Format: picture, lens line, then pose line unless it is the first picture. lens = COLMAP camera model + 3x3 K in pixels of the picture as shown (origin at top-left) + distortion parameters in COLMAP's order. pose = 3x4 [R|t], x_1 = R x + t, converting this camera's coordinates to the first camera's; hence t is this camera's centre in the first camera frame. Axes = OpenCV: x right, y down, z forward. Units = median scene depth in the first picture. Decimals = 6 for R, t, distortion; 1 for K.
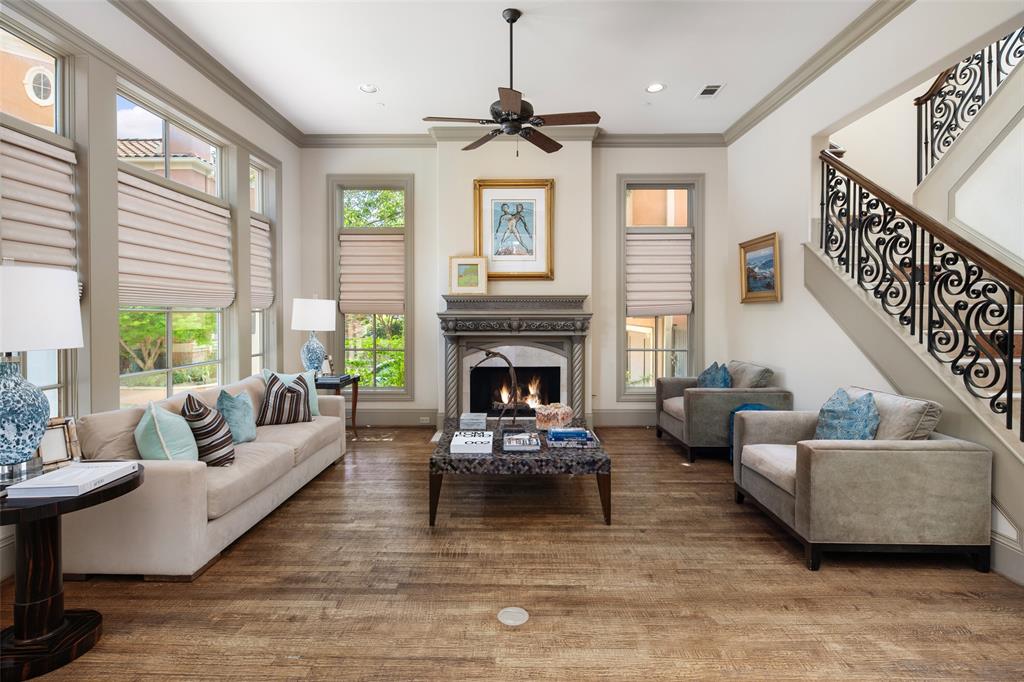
lens RADIAL K [[482.9, 0, 568.3], [0, 482.9, 317.3], [0, 0, 1]] dist [0.000879, -0.000067]
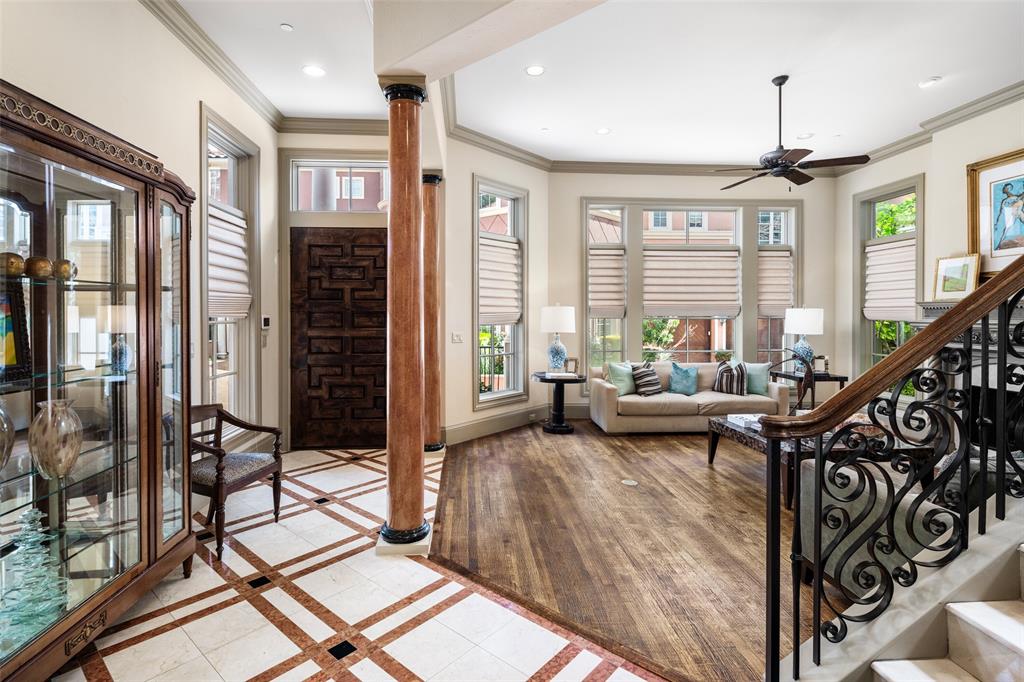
lens RADIAL K [[509.0, 0, 509.1], [0, 509.0, 307.9], [0, 0, 1]] dist [0.000728, -0.000651]
pose [[0.090754, -0.010280, -0.995820, 1.110209], [-0.010326, 0.999883, -0.011263, -0.025936], [0.995820, 0.011305, 0.090637, 0.202950]]
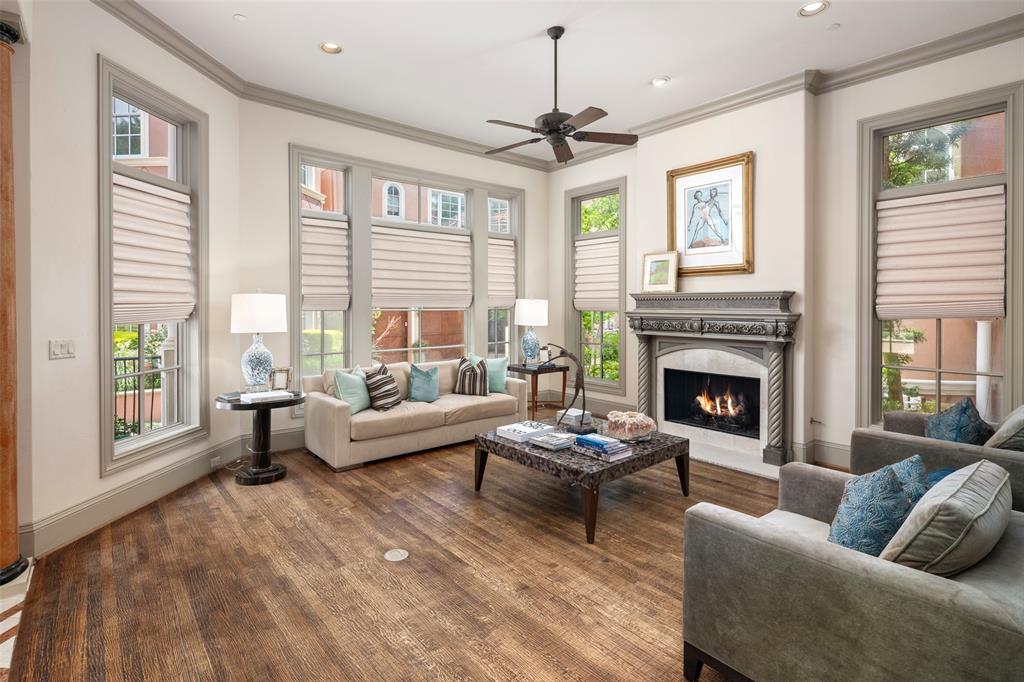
lens RADIAL K [[509.0, 0, 509.1], [0, 509.0, 307.9], [0, 0, 1]] dist [0.000728, -0.000651]
pose [[0.639801, 0.006255, -0.768515, 0.668766], [-0.008471, 0.999964, 0.001087, -0.026242], [0.768494, 0.005815, 0.639831, 0.216098]]
